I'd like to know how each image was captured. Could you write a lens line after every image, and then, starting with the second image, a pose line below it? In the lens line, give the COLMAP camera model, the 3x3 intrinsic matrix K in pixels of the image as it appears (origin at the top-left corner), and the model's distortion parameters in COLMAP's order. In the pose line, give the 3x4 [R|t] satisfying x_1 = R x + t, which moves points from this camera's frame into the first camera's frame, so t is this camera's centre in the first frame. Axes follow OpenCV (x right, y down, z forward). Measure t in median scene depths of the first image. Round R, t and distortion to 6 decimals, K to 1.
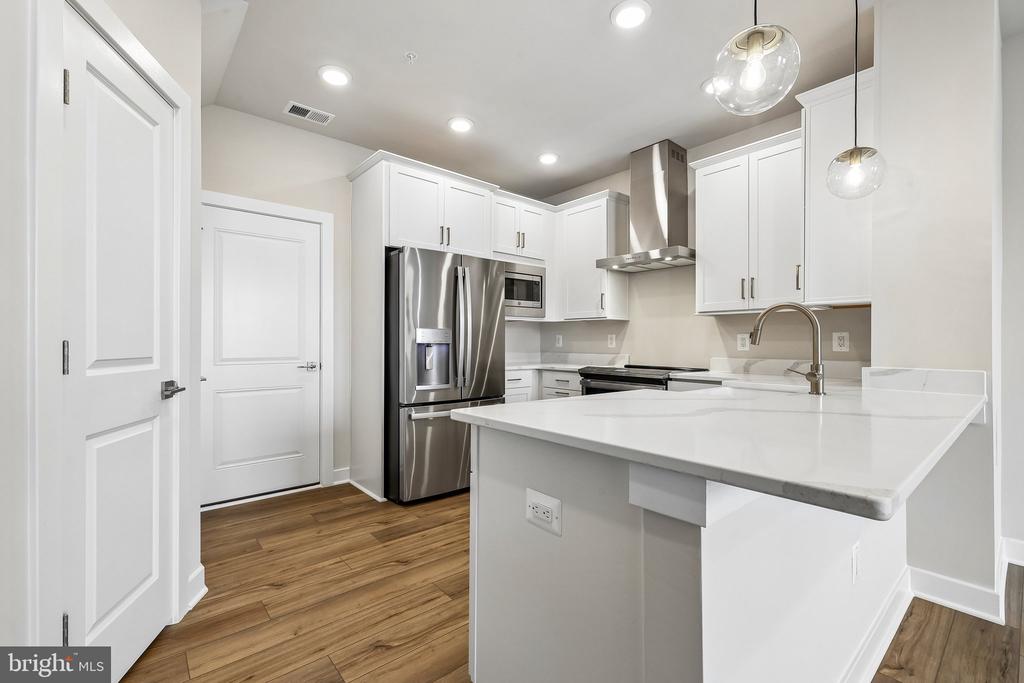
lens RADIAL K [[445.3, 0, 512.5], [0, 445.3, 349.0], [0, 0, 1]] dist [-0.012740, 0.000115]
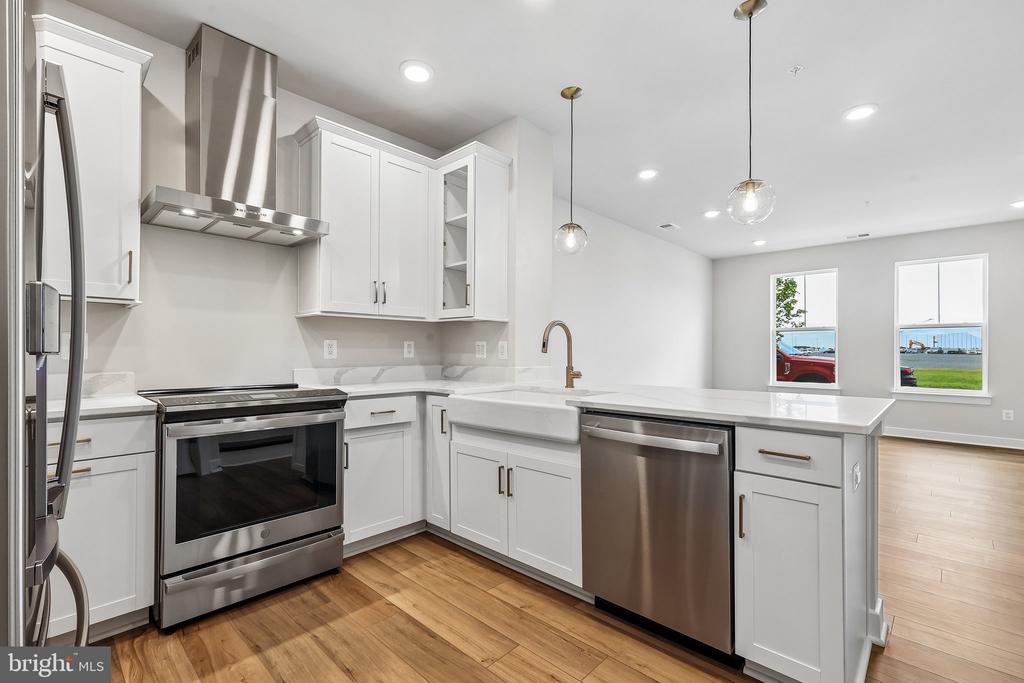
lens RADIAL K [[449.9, 0, 514.2], [0, 449.9, 347.7], [0, 0, 1]] dist [0.002540, -0.000230]
pose [[-0.104325, 0.000231, 0.994543, -0.433344], [0.010261, 0.999947, 0.000844, -0.016609], [-0.994490, 0.010293, -0.104322, 0.786724]]
